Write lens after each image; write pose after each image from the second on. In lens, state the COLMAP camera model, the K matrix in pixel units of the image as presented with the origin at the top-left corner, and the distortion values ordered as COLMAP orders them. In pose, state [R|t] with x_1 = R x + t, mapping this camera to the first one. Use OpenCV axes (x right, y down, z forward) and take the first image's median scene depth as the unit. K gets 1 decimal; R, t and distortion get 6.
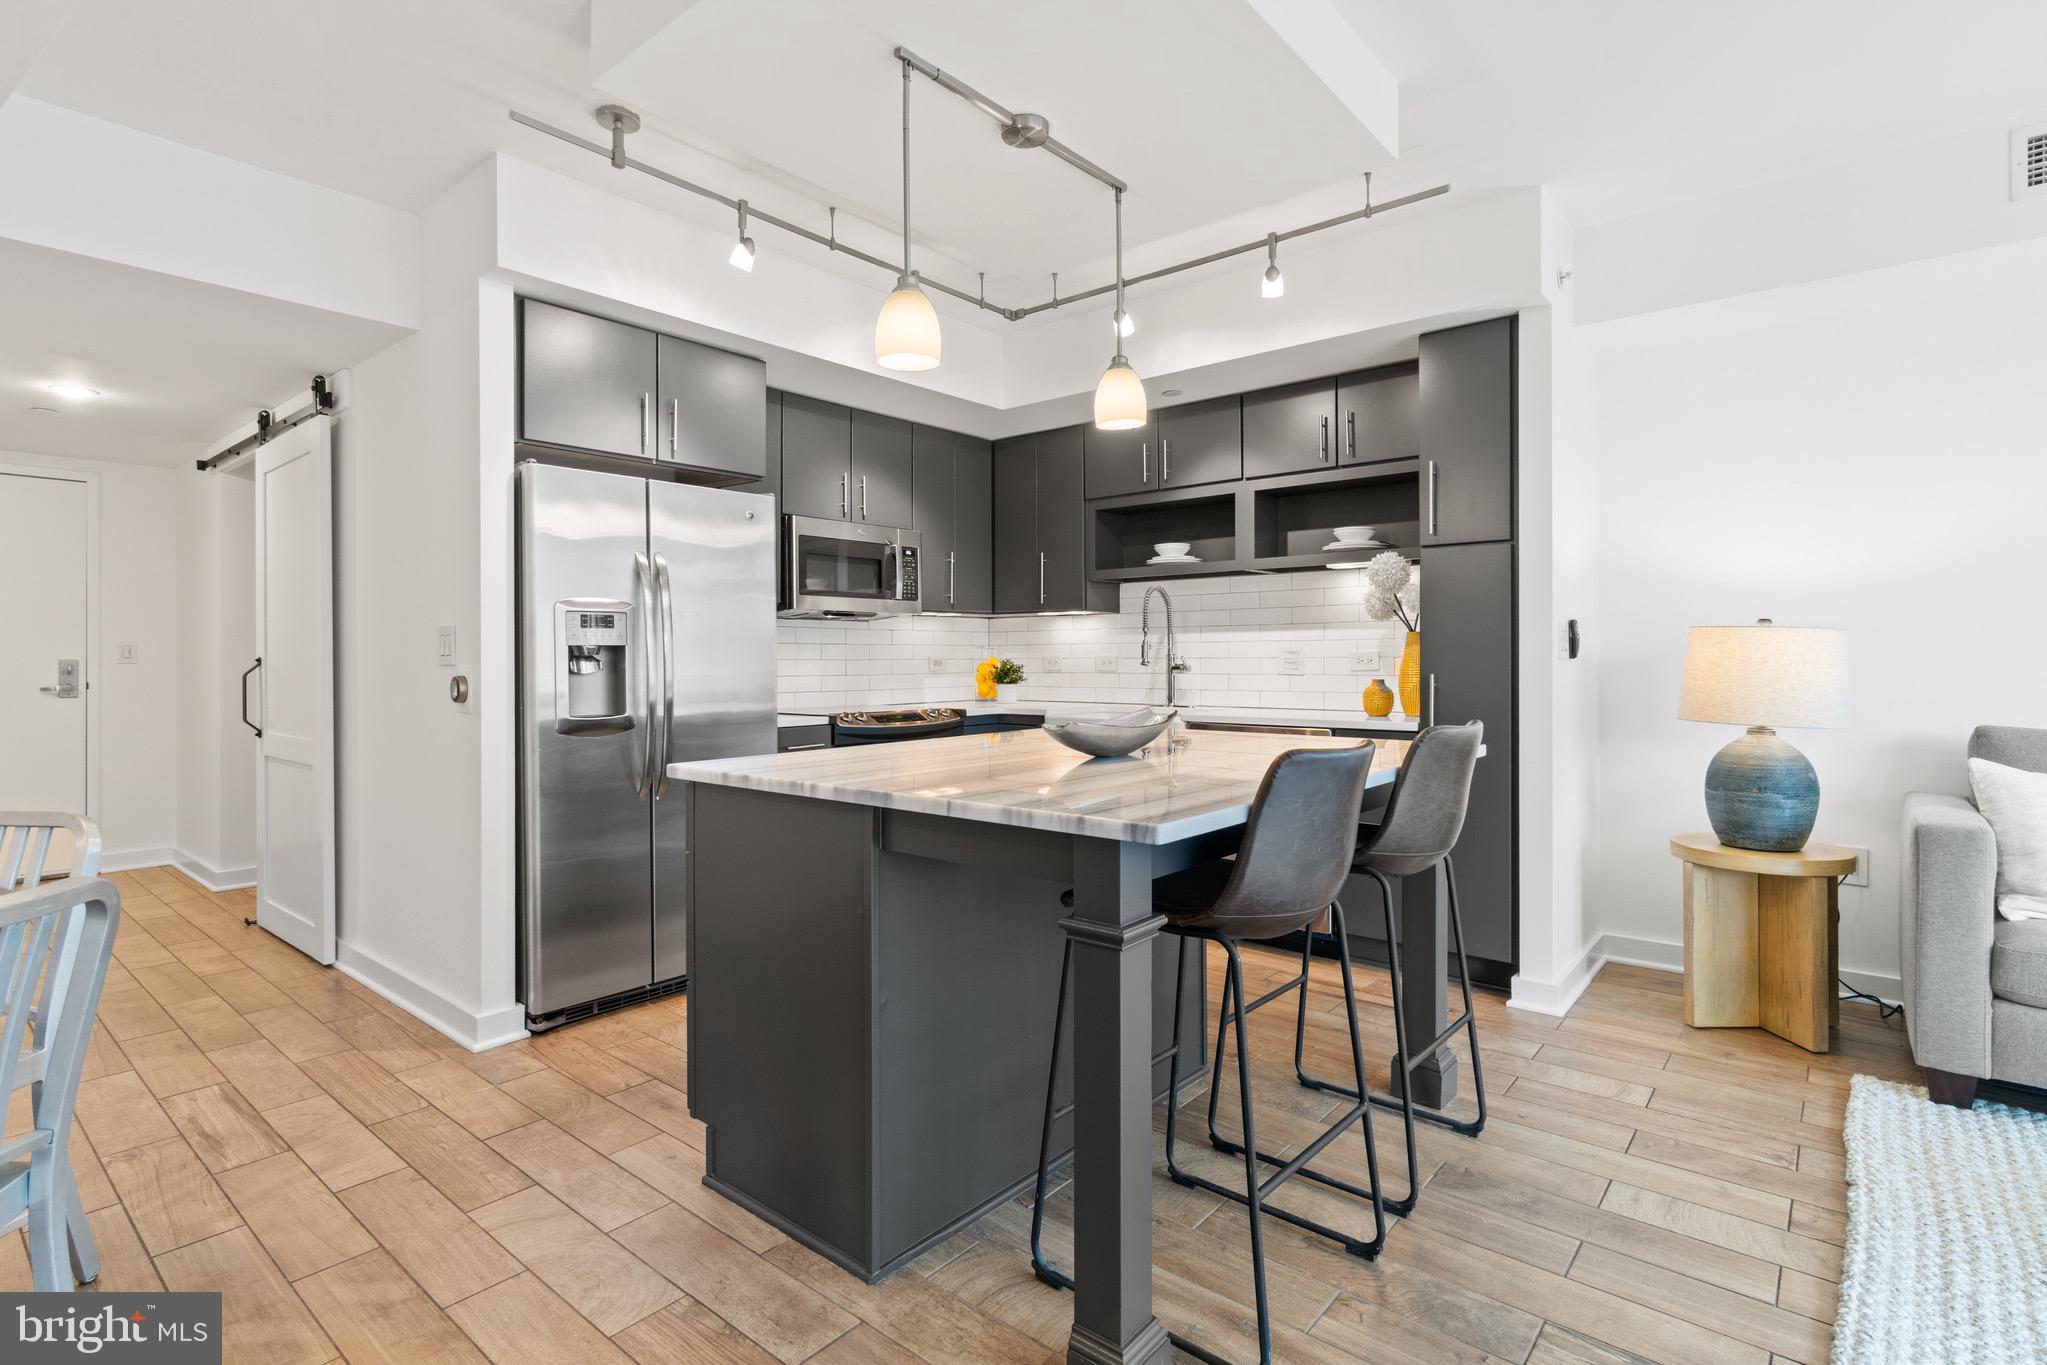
lens RADIAL K [[1004.8, 0, 995.1], [0, 1004.8, 646.2], [0, 0, 1]] dist [0.024842, -0.000132]
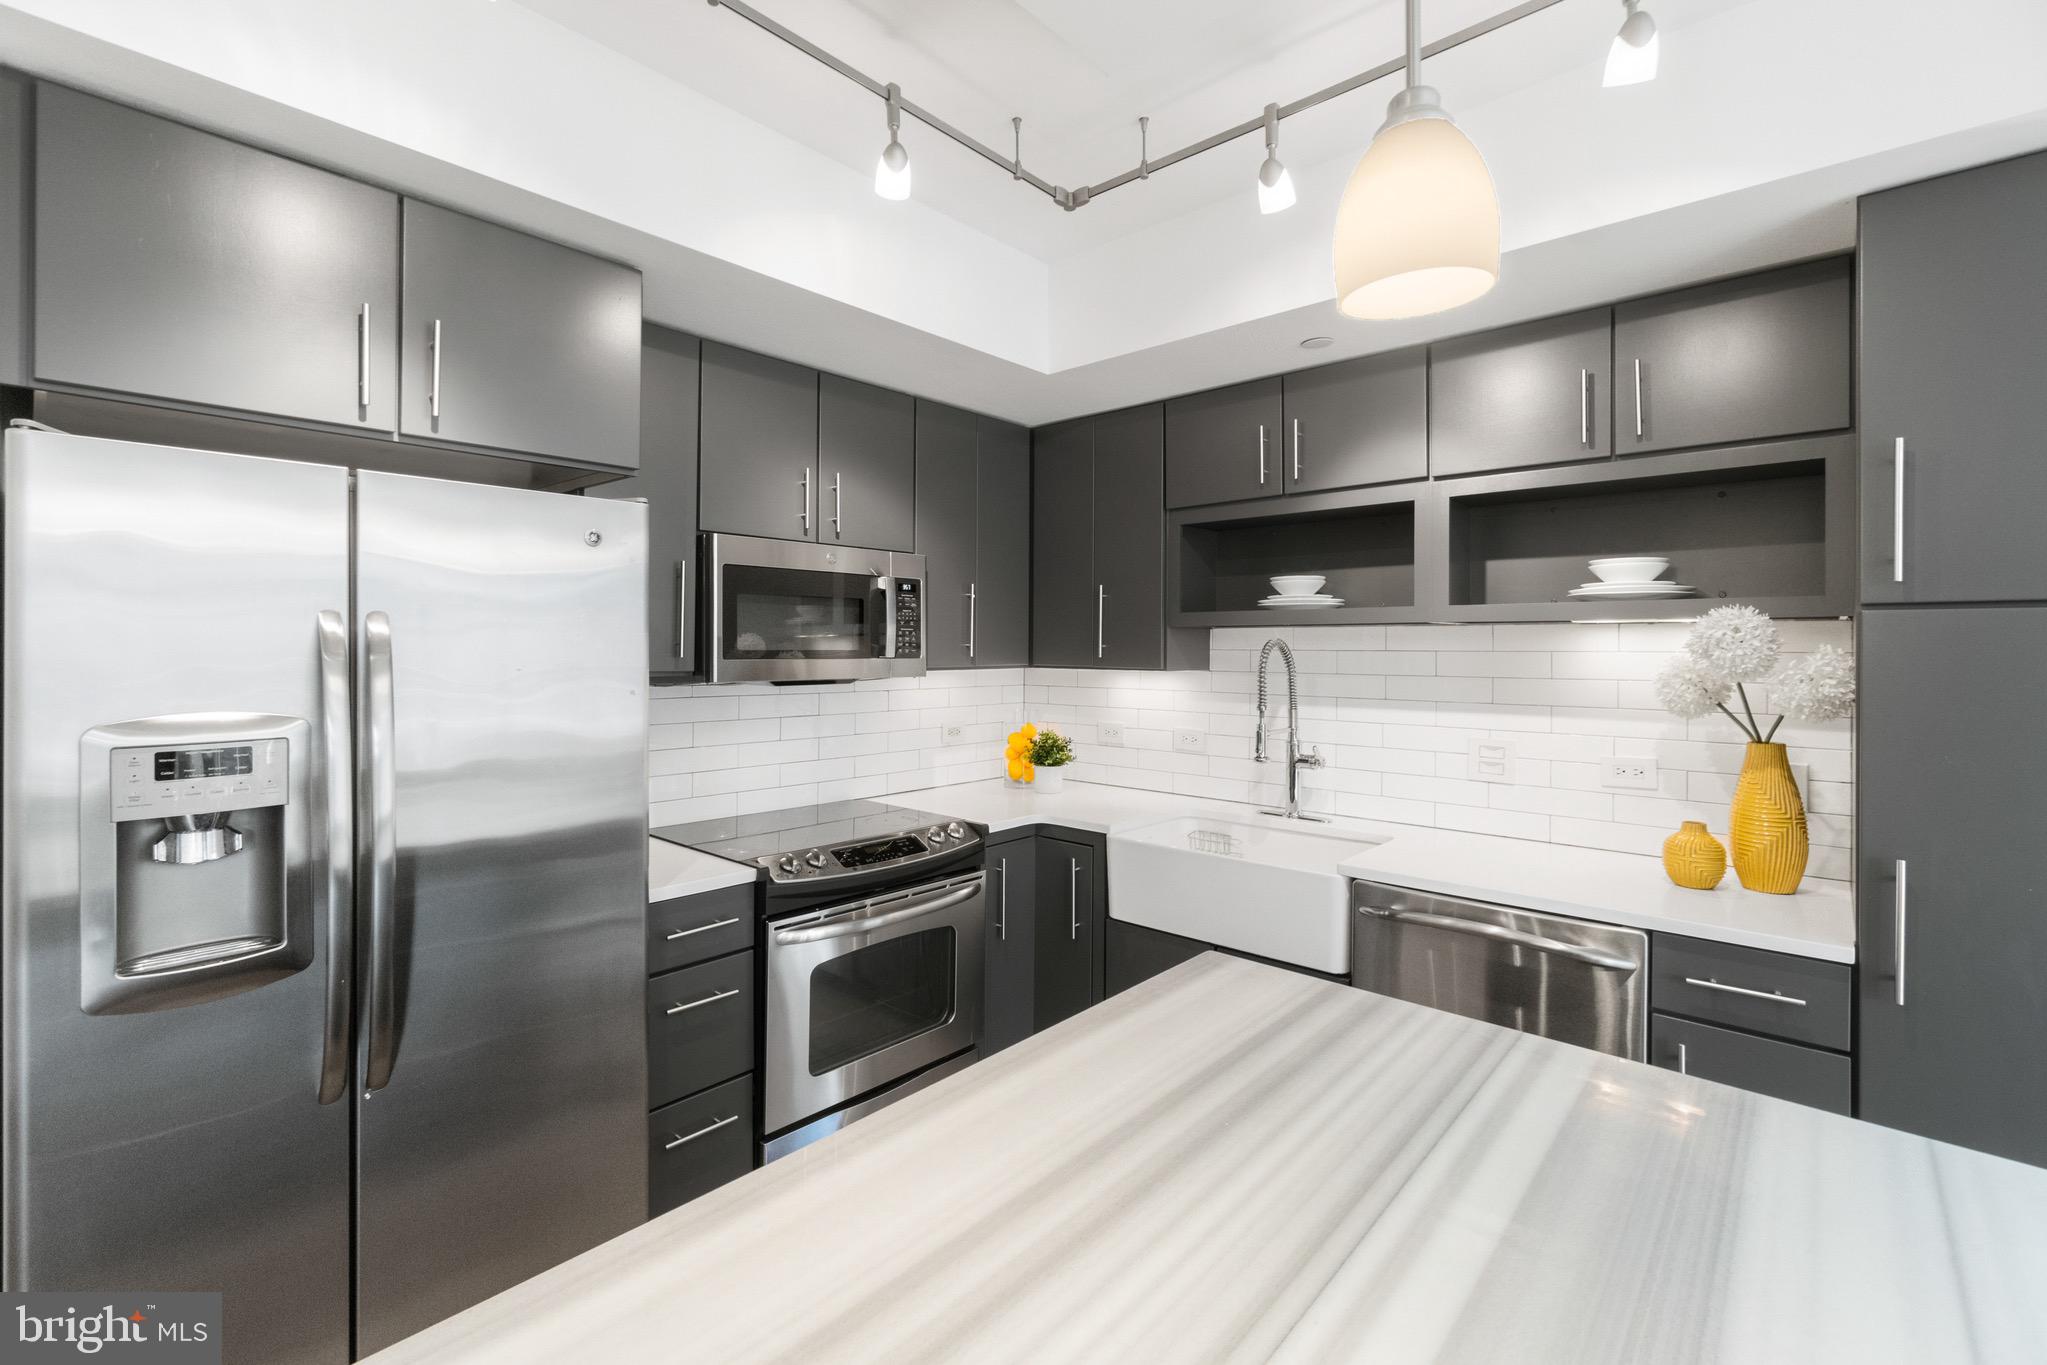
lens RADIAL K [[886.8, 0, 998.1], [0, 886.8, 641.4], [0, 0, 1]] dist [0.000955, 0.002378]
pose [[0.999329, 0.008859, -0.035533, -0.003002], [-0.008688, 0.999950, 0.004946, -0.066276], [0.035575, -0.004634, 0.999356, 0.448062]]
